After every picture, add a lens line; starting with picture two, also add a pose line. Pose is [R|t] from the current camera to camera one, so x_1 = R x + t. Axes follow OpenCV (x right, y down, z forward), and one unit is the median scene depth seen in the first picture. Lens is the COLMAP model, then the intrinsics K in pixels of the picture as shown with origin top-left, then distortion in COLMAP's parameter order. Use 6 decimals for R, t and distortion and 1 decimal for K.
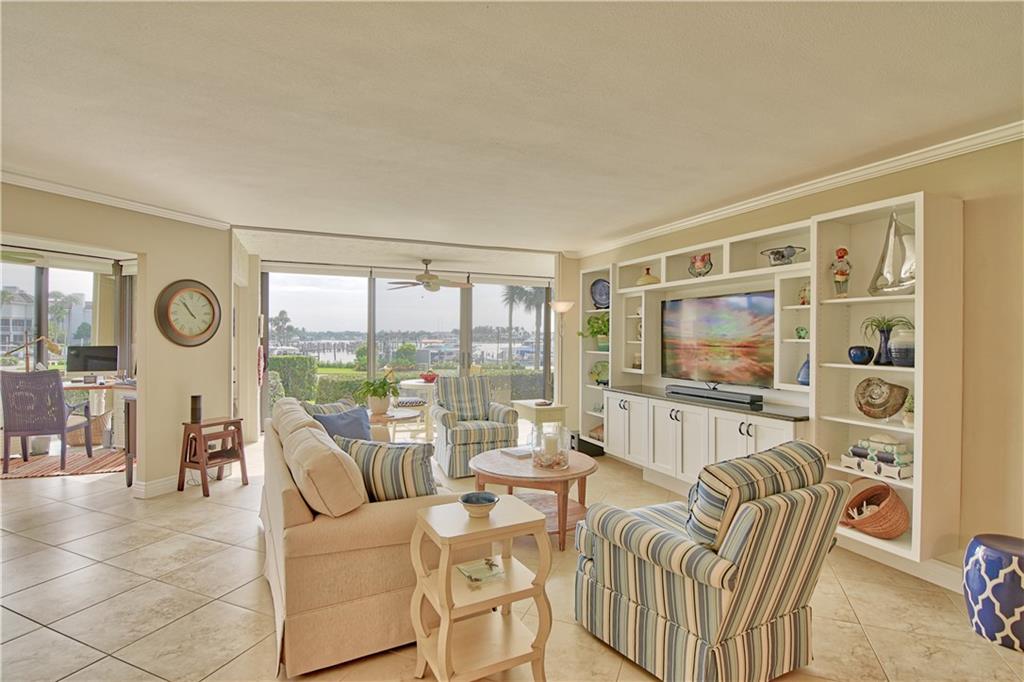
lens RADIAL K [[494.9, 0, 512.3], [0, 494.9, 338.3], [0, 0, 1]] dist [-0.005047, -0.010461]
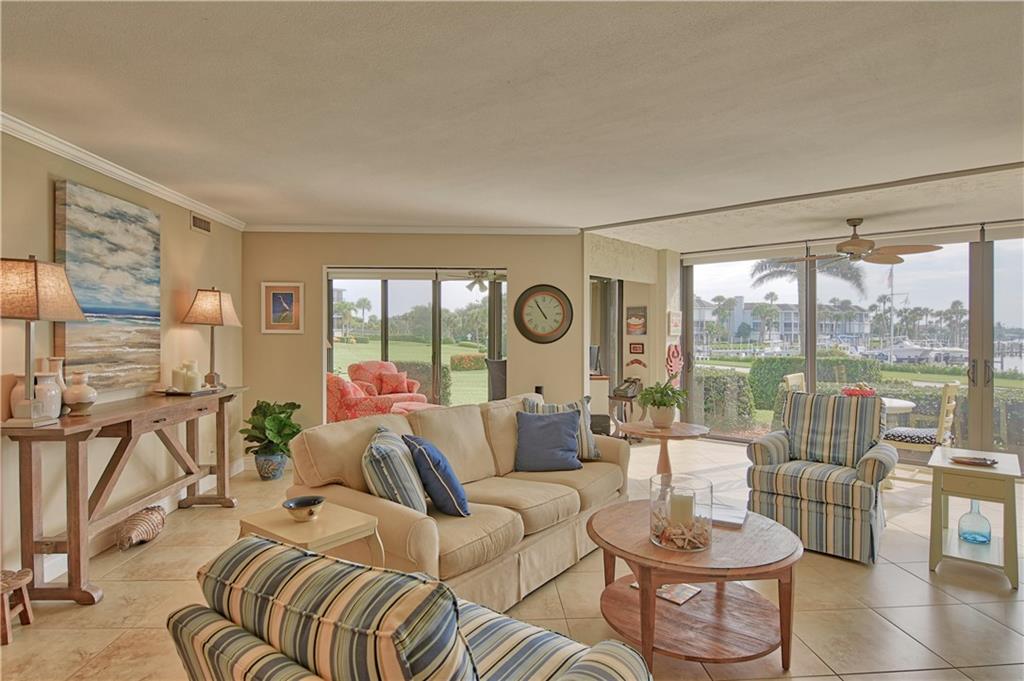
lens RADIAL K [[549.5, 0, 512.0], [0, 549.5, 340.5], [0, 0, 1]] dist [-0.000222, -0.012828]
pose [[0.422846, 0.005266, -0.906186, 0.373971], [0.000908, 0.999980, 0.006235, 0.001741], [0.906201, -0.003460, 0.422832, 0.319371]]
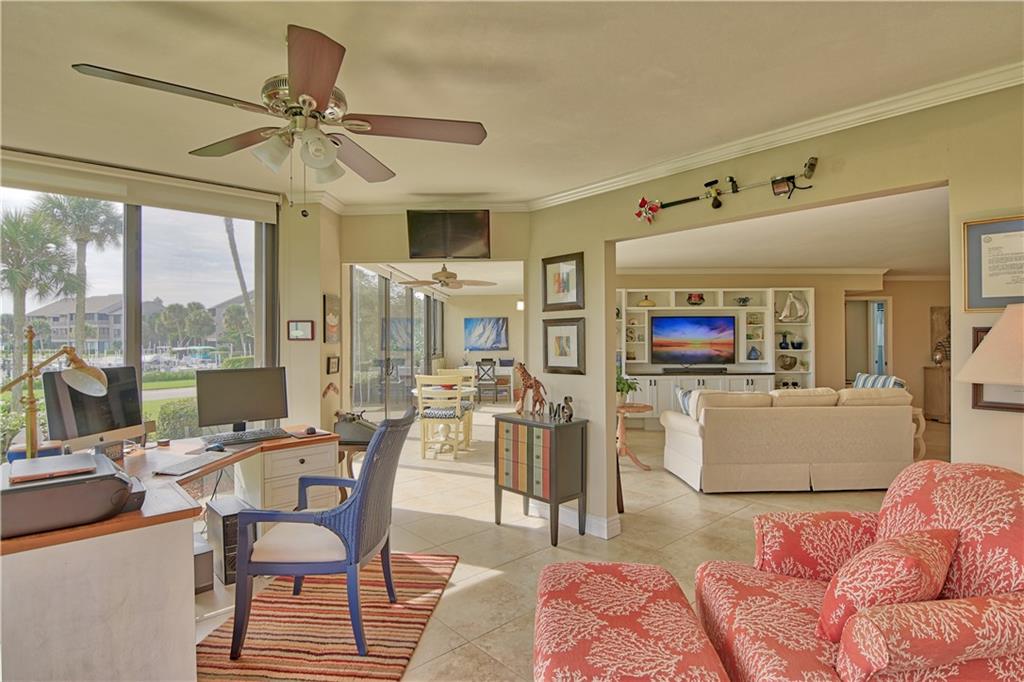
lens RADIAL K [[527.4, 0, 513.7], [0, 527.4, 338.8], [0, 0, 1]] dist [-0.000278, -0.016368]
pose [[0.426047, -0.004334, 0.904691, -1.218611], [0.006214, 0.999979, 0.001864, -0.008352], [-0.904680, 0.004828, 0.426065, 0.572363]]
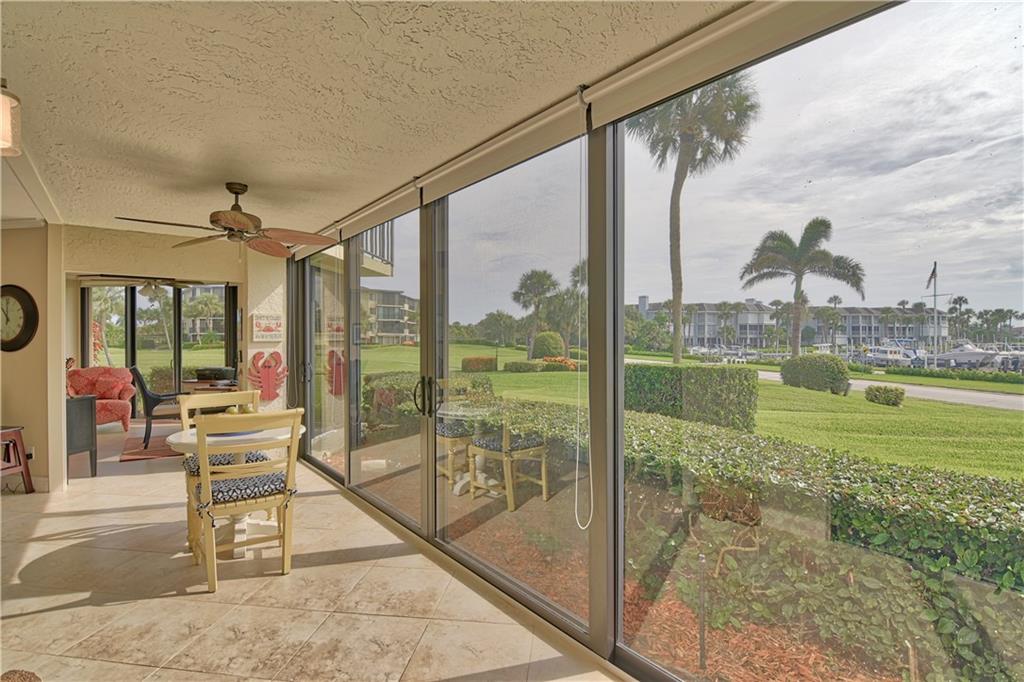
lens RADIAL K [[494.9, 0, 512.3], [0, 494.9, 338.3], [0, 0, 1]] dist [-0.005047, -0.010461]
pose [[0.264215, -0.005874, -0.964446, 0.459112], [0.002354, 0.999982, -0.005446, -0.001458], [0.964461, -0.000831, 0.264224, 1.387997]]
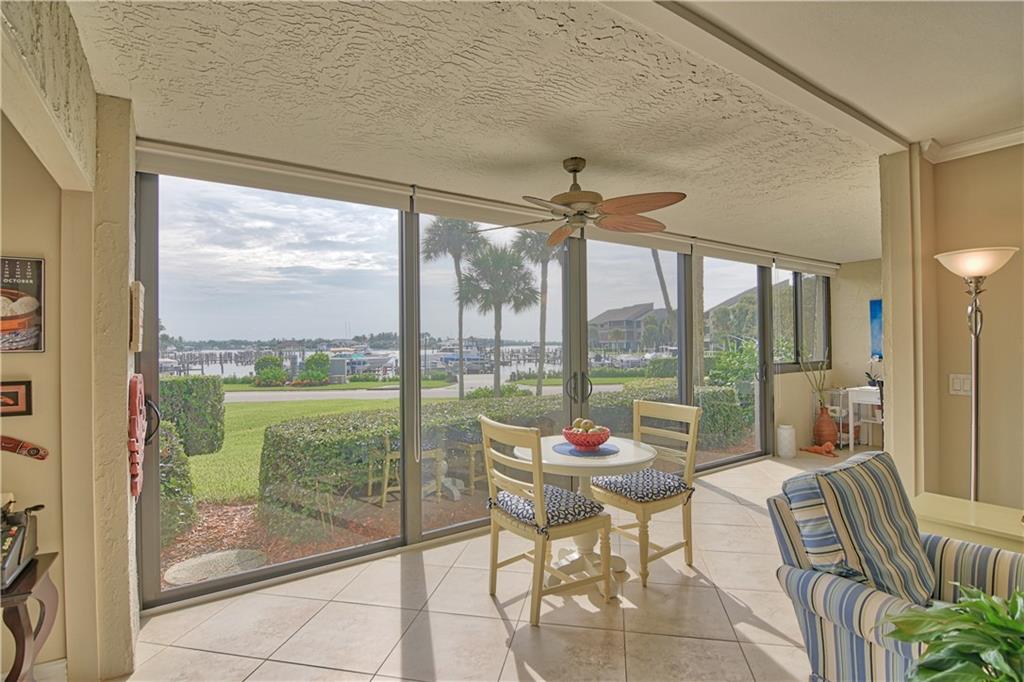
lens RADIAL K [[494.9, 0, 512.3], [0, 494.9, 338.3], [0, 0, 1]] dist [-0.005047, -0.010461]
pose [[0.981201, -0.013366, 0.192527, -0.377872], [0.015632, 0.999825, -0.010259, -0.003698], [-0.192356, 0.013076, 0.981238, 0.729082]]
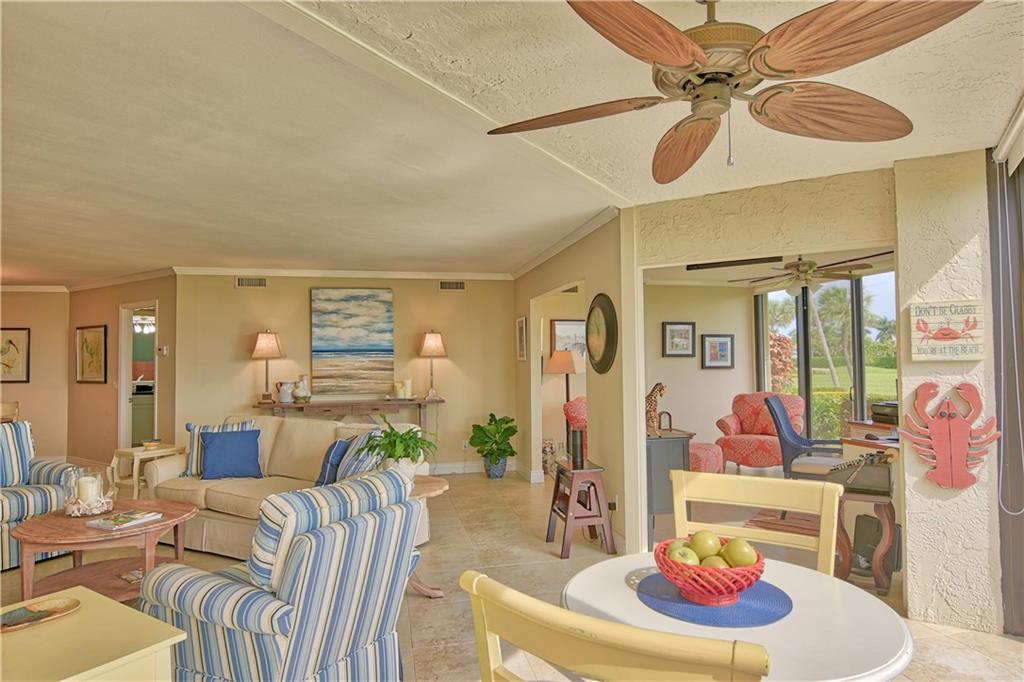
lens RADIAL K [[589.2, 0, 512.0], [0, 589.2, 341.0], [0, 0, 1]] dist [-0.013920, -0.001082]
pose [[-0.825052, -0.015522, -0.564844, 0.030187], [0.005154, 0.999374, -0.034990, -0.003074], [0.565034, -0.031780, -0.824455, 1.398823]]
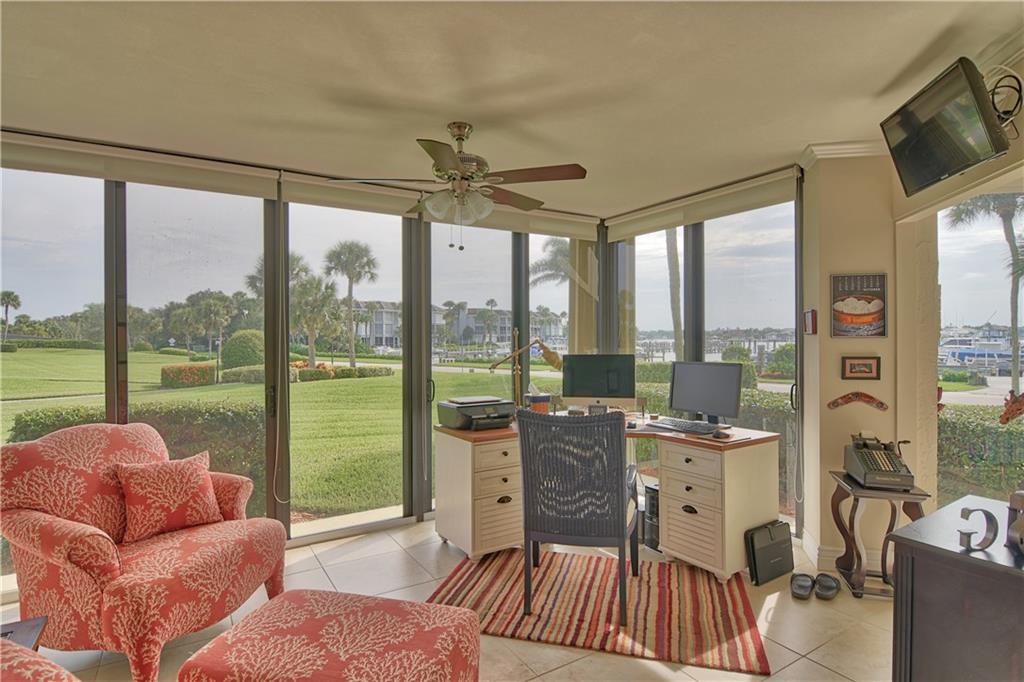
lens RADIAL K [[527.4, 0, 513.7], [0, 527.4, 338.8], [0, 0, 1]] dist [-0.000278, -0.016368]
pose [[0.811518, -0.007643, -0.584277, -0.630240], [0.009482, 0.999955, 0.000089, -0.004939], [0.584250, -0.005612, 0.811554, 0.470965]]
